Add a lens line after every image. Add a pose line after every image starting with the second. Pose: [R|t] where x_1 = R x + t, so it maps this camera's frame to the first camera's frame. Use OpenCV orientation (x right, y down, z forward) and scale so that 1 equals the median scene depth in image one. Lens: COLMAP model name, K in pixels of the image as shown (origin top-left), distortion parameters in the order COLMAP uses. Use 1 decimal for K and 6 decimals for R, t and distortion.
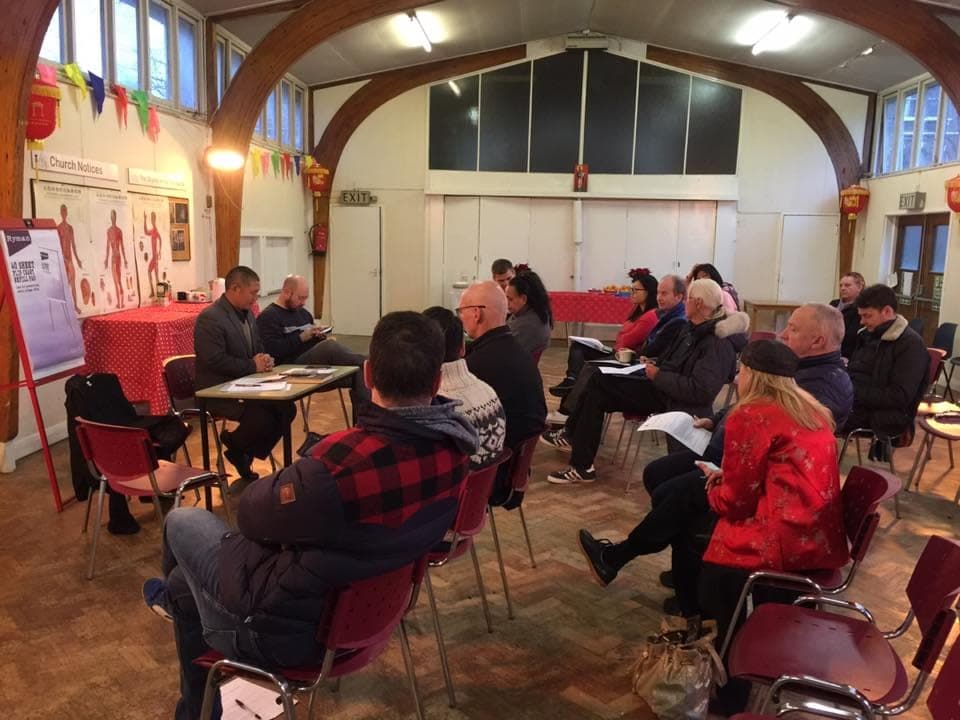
lens RADIAL K [[817.7, 0, 474.6], [0, 817.7, 354.8], [0, 0, 1]] dist [0.088458, -0.119812]
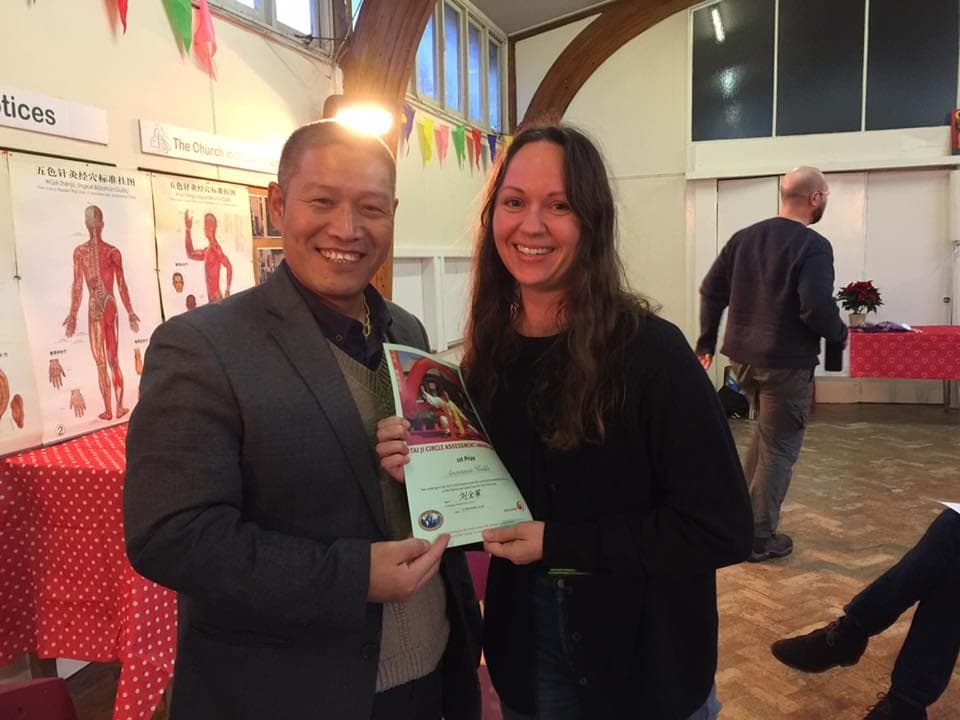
lens RADIAL K [[817.7, 0, 474.6], [0, 817.7, 354.8], [0, 0, 1]] dist [0.088458, -0.119812]
pose [[0.969944, -0.022309, -0.242305, -0.078483], [0.015244, 0.999403, -0.030992, -0.048054], [0.242852, 0.026367, 0.969705, 0.388885]]
